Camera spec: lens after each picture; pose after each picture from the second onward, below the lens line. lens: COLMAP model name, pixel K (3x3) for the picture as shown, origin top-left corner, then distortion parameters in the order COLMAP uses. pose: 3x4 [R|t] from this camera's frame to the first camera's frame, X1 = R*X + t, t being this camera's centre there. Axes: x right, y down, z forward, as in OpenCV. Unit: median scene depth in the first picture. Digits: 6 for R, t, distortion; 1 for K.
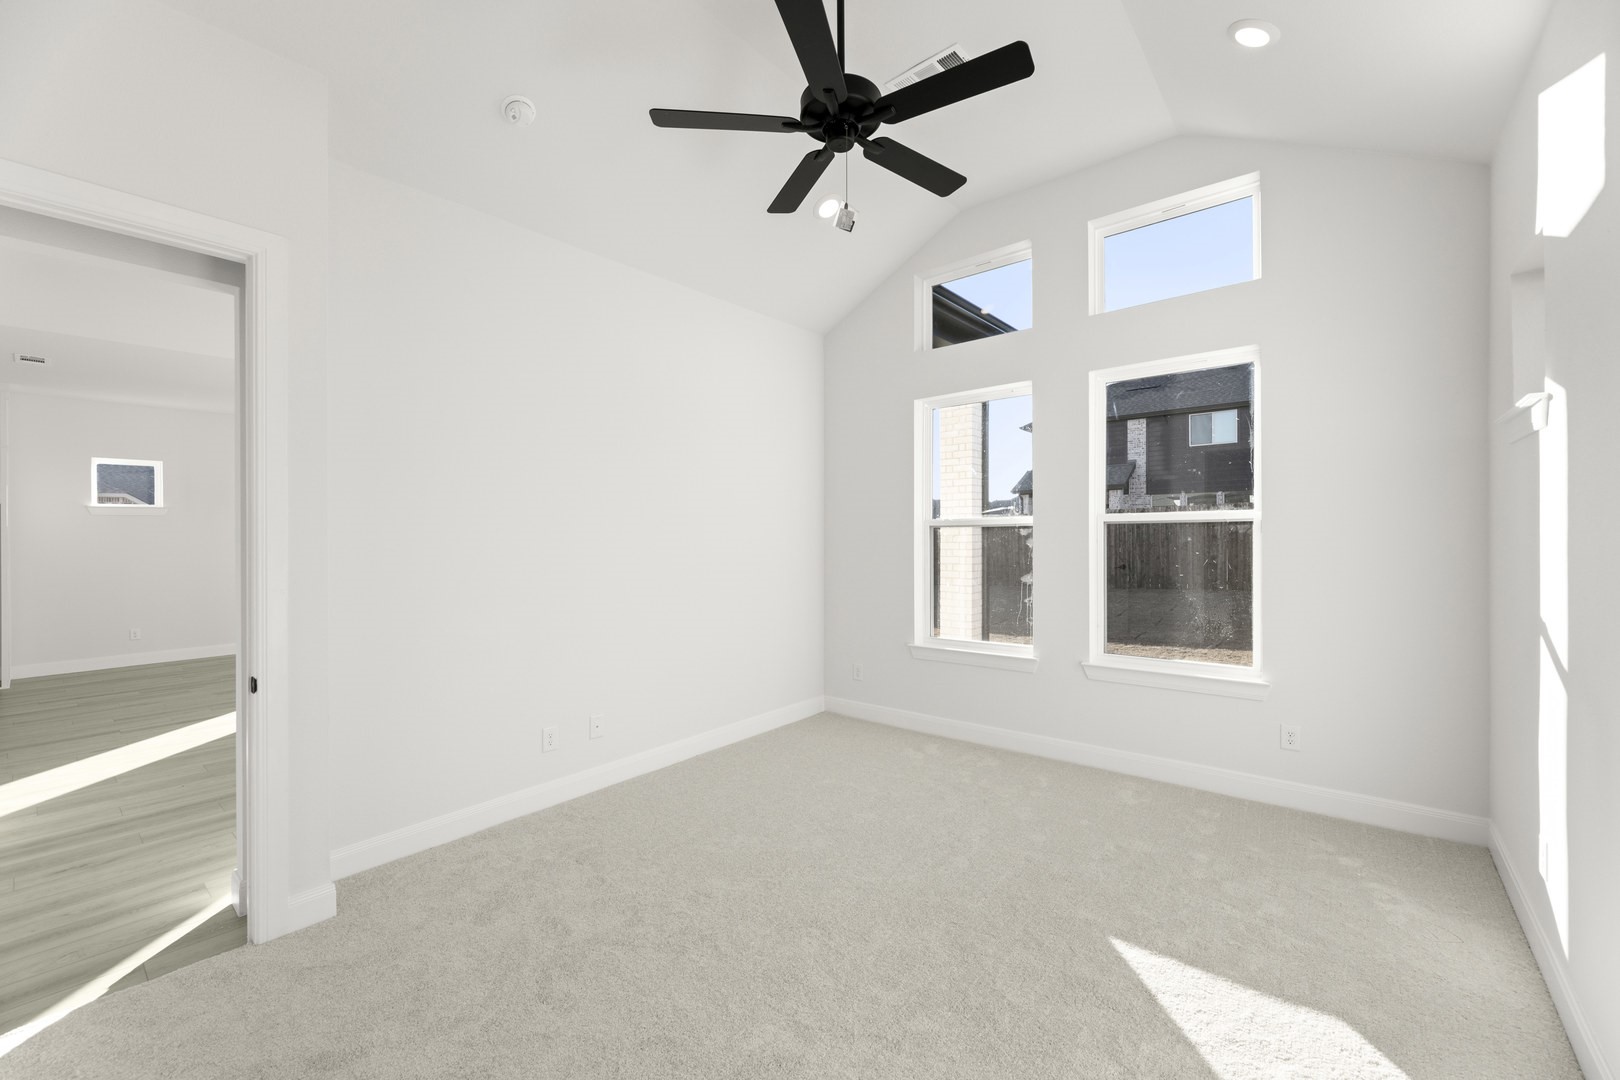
lens RADIAL K [[646.0, 0, 805.2], [0, 646.0, 537.9], [0, 0, 1]] dist [0.000903, -0.000709]
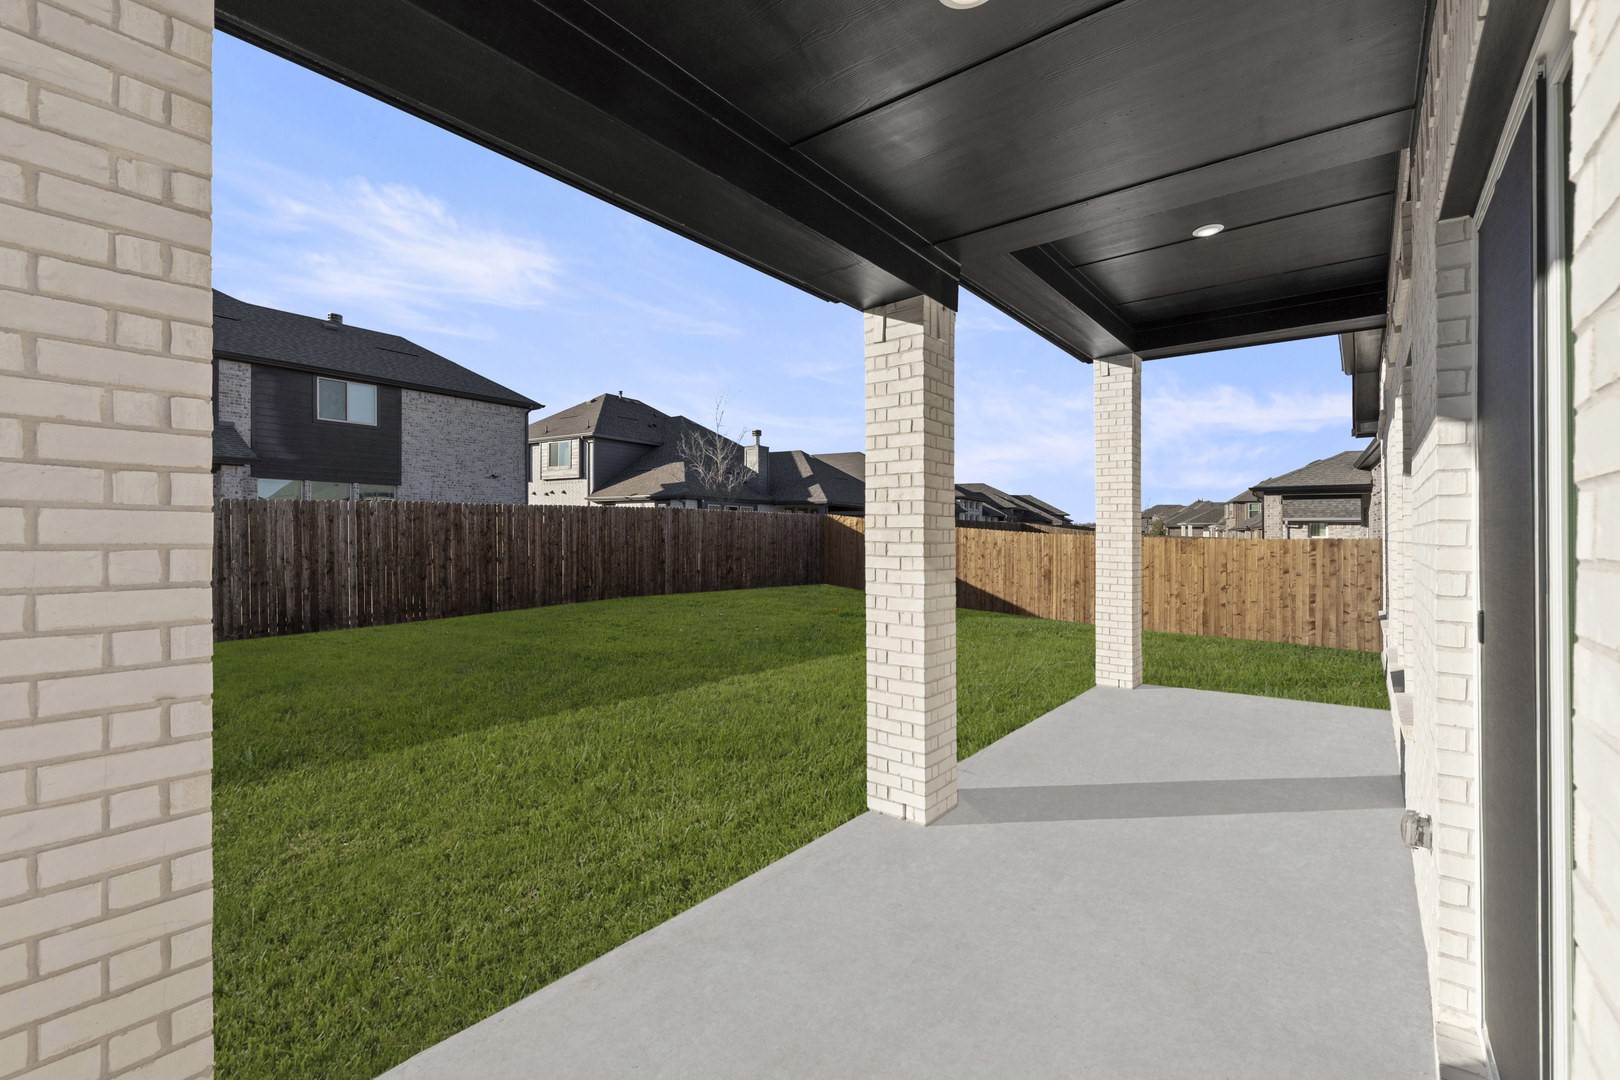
lens RADIAL K [[688.6, 0, 811.2], [0, 688.6, 538.5], [0, 0, 1]] dist [0.000449, 0.000050]
pose [[-0.021706, 0.002525, 0.999761, -0.218187], [-0.002152, 0.999994, -0.002572, -0.001234], [-0.999762, -0.002207, -0.021700, 0.436568]]
